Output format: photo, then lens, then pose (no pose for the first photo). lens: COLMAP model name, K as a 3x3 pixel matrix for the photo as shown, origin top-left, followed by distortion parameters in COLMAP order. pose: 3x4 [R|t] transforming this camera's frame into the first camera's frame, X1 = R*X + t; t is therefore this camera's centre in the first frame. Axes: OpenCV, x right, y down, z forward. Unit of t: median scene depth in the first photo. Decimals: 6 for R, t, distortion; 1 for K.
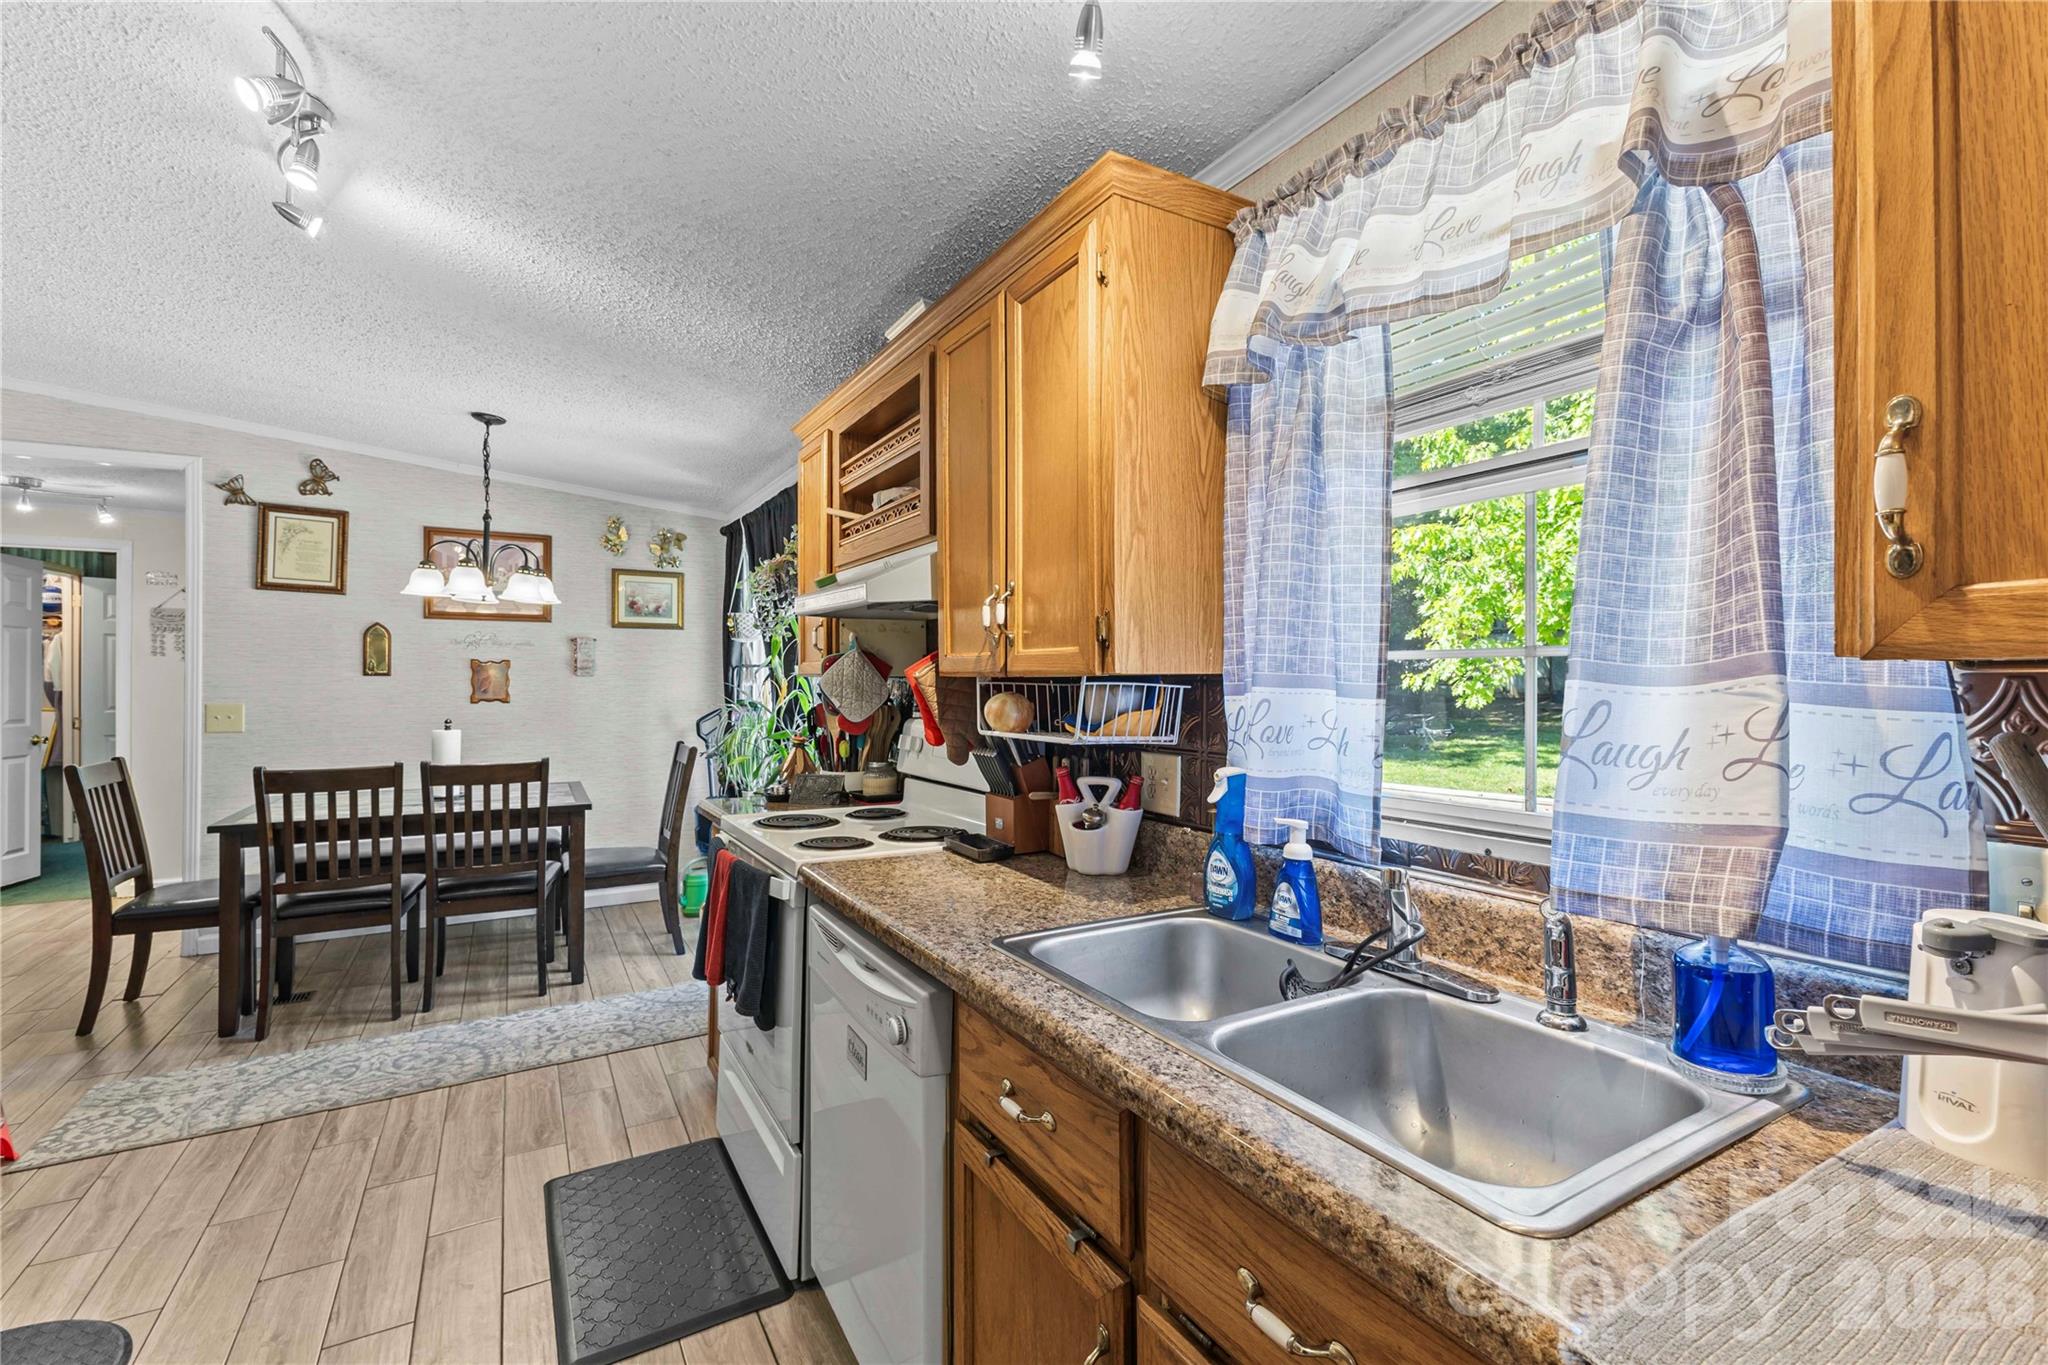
lens RADIAL K [[878.4, 0, 1025.5], [0, 878.4, 679.5], [0, 0, 1]] dist [0.009829, -0.002746]
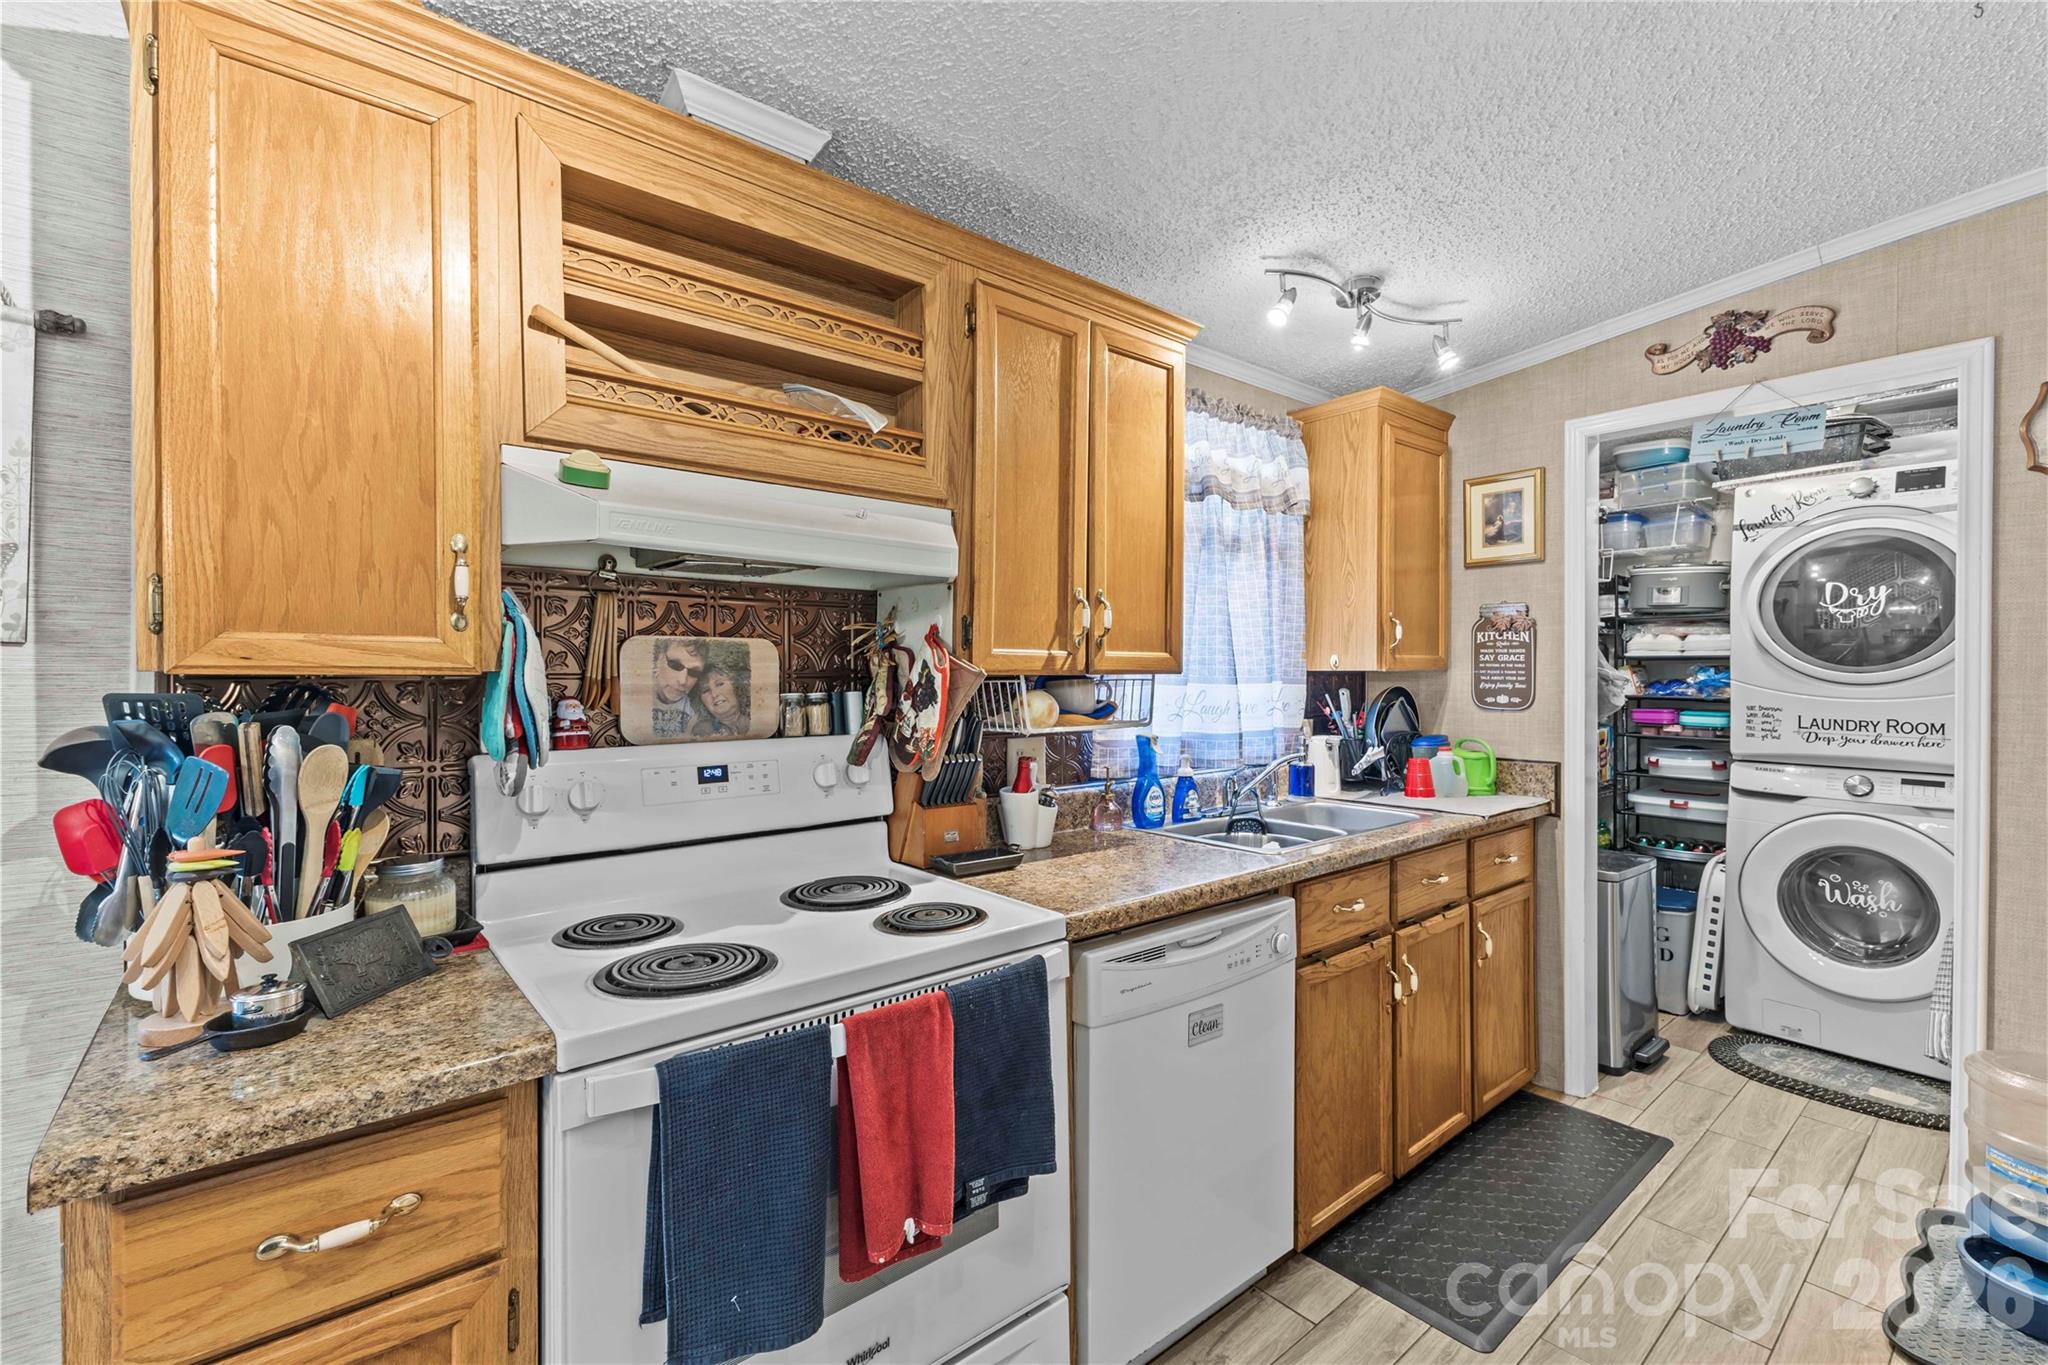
lens RADIAL K [[878.4, 0, 1025.5], [0, 878.4, 679.5], [0, 0, 1]] dist [0.009829, -0.002746]
pose [[-0.158532, -0.010323, 0.987300, -0.542984], [-0.003018, 0.999946, 0.009971, -0.004372], [-0.987349, -0.001399, -0.158554, 0.616340]]
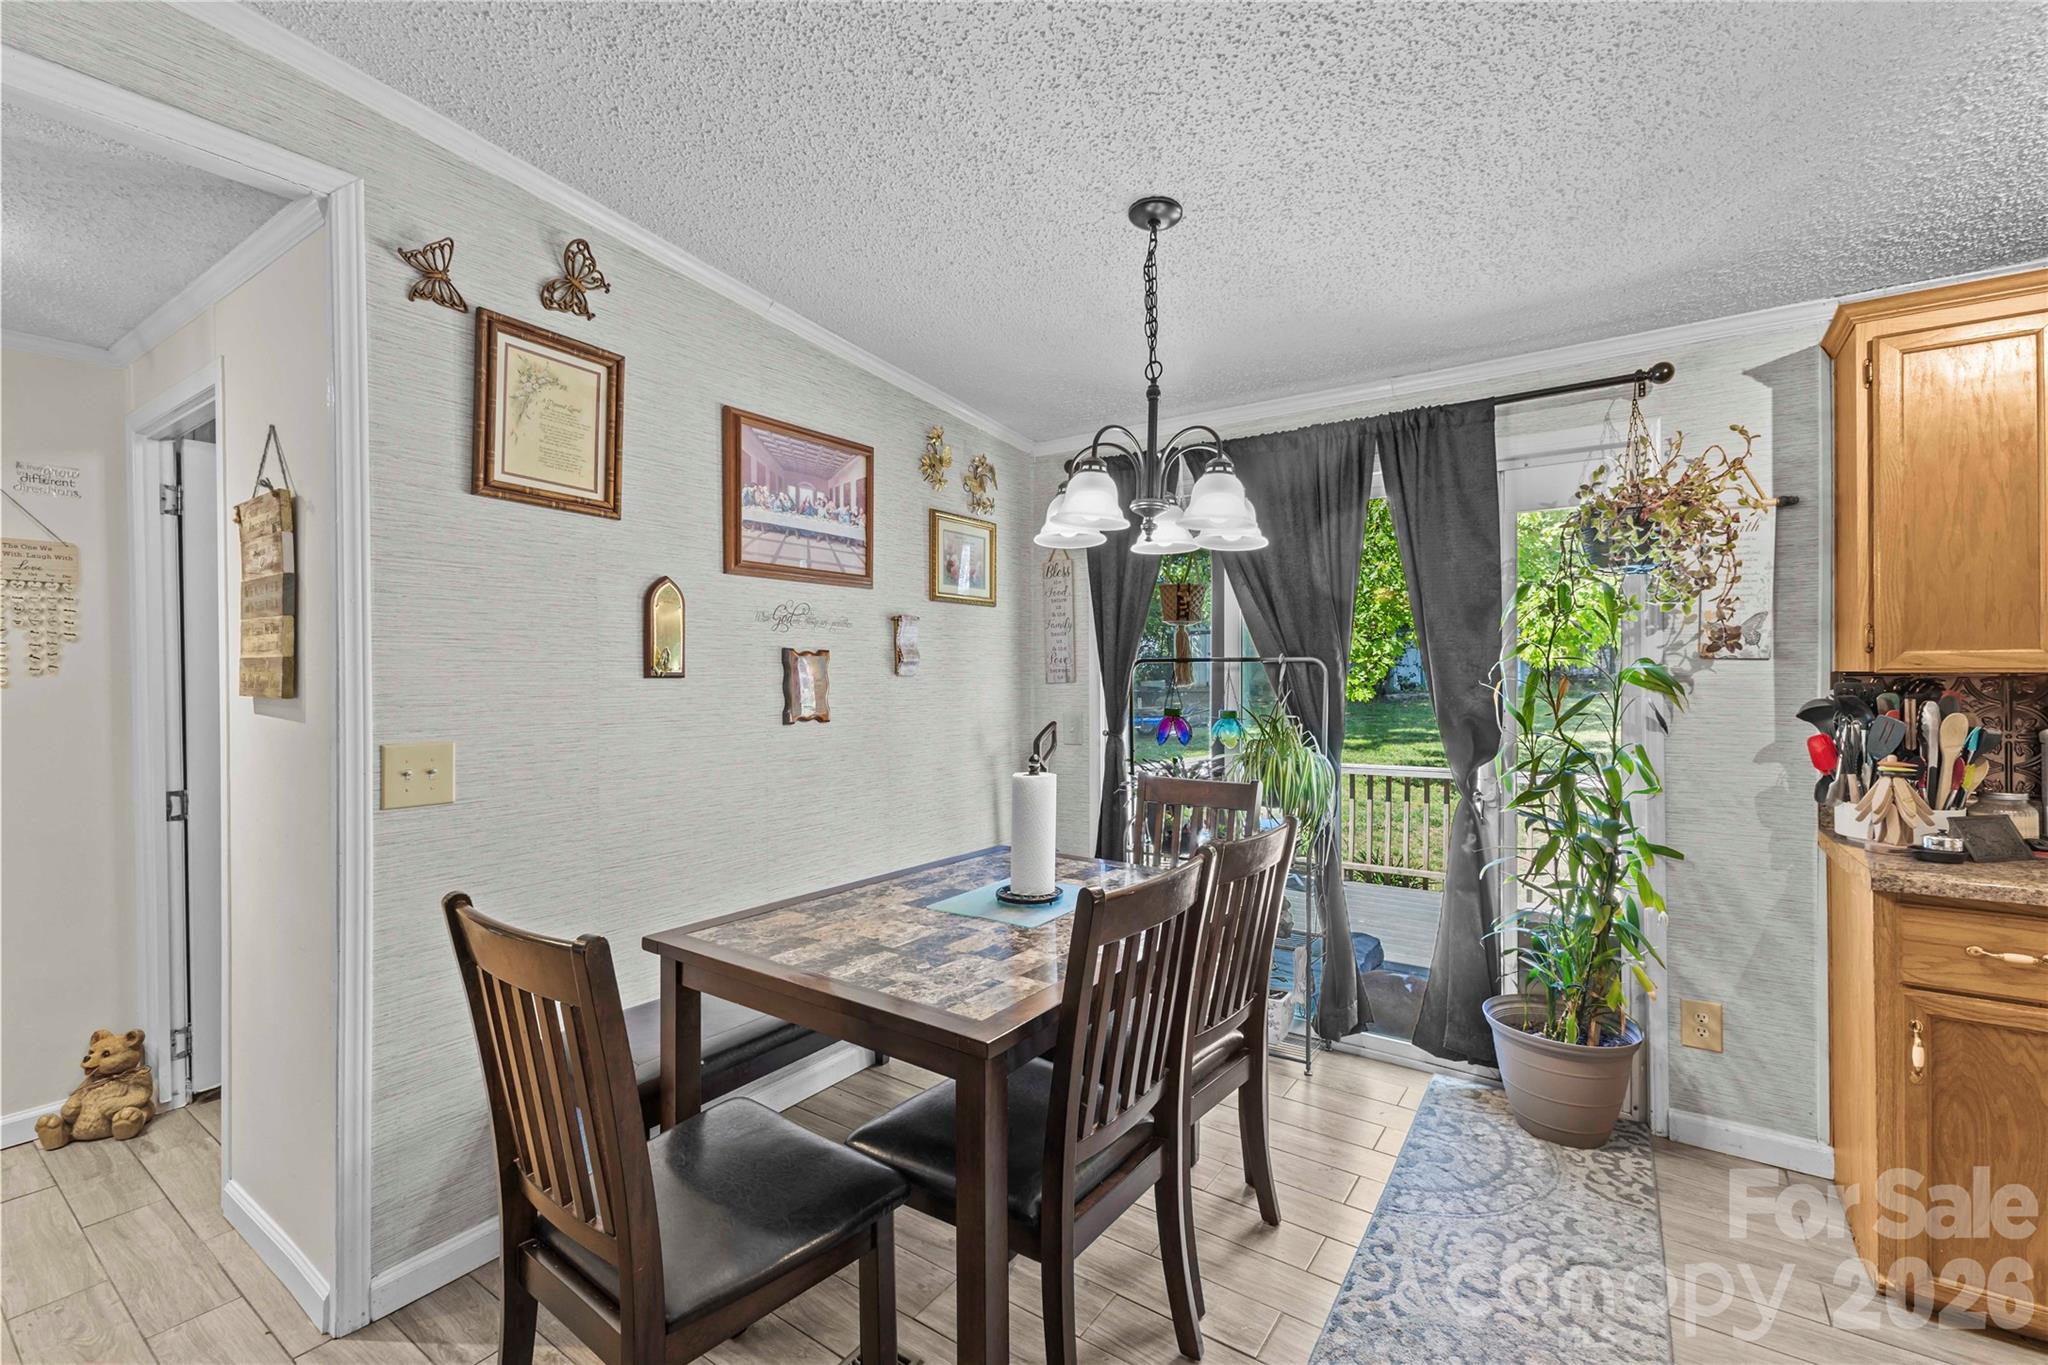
lens RADIAL K [[878.4, 0, 1025.5], [0, 878.4, 679.5], [0, 0, 1]] dist [0.009829, -0.002746]
pose [[0.910768, -0.008884, 0.412823, -0.957618], [0.007888, 0.999960, 0.004117, -0.004922], [-0.412843, -0.000494, 0.910802, 0.548954]]
